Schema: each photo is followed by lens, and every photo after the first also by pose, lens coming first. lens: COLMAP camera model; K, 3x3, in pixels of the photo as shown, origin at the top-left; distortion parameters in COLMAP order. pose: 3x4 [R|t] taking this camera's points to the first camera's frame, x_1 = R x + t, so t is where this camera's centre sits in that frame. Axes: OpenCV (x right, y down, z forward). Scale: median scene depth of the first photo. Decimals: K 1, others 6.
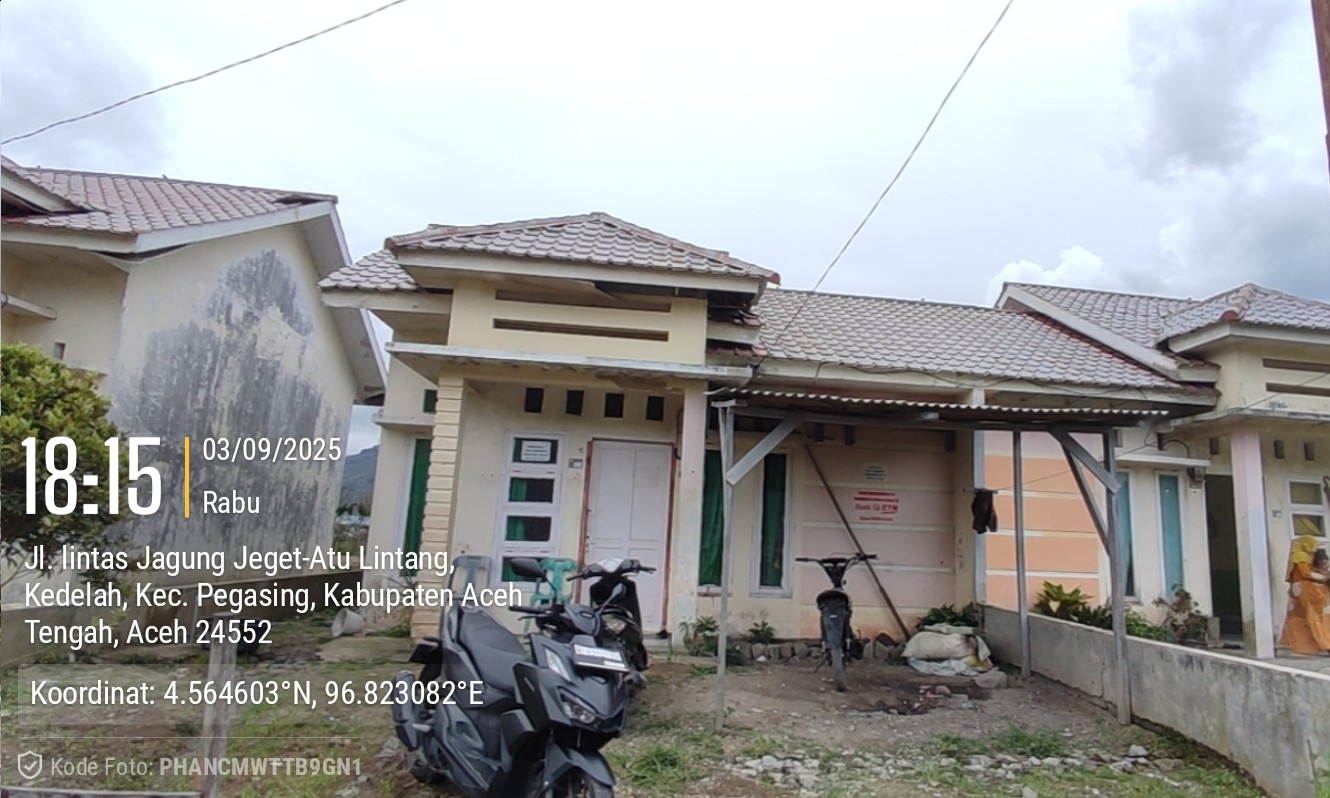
lens RADIAL K [[810.8, 0, 717.9], [0, 810.8, 398.7], [0, 0, 1]] dist [-0.005798, 0.000944]
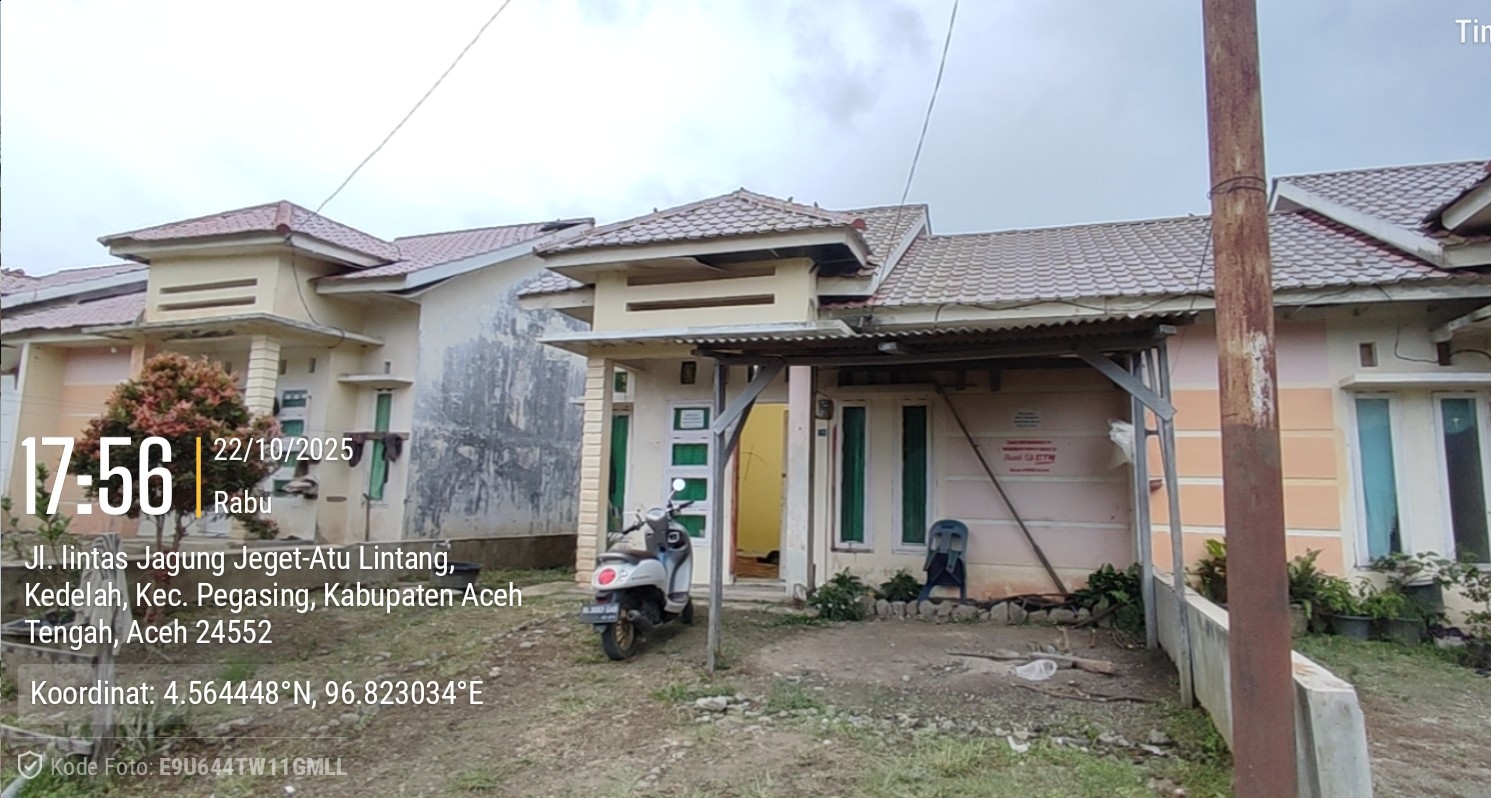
lens RADIAL K [[775.7, 0, 745.5], [0, 775.7, 399.0], [0, 0, 1]] dist [-0.001669, 0.000168]
pose [[0.894614, -0.074059, -0.440659, 0.302605], [0.086485, 0.996220, 0.008150, 0.035379], [0.438390, -0.045401, 0.897638, 0.090592]]
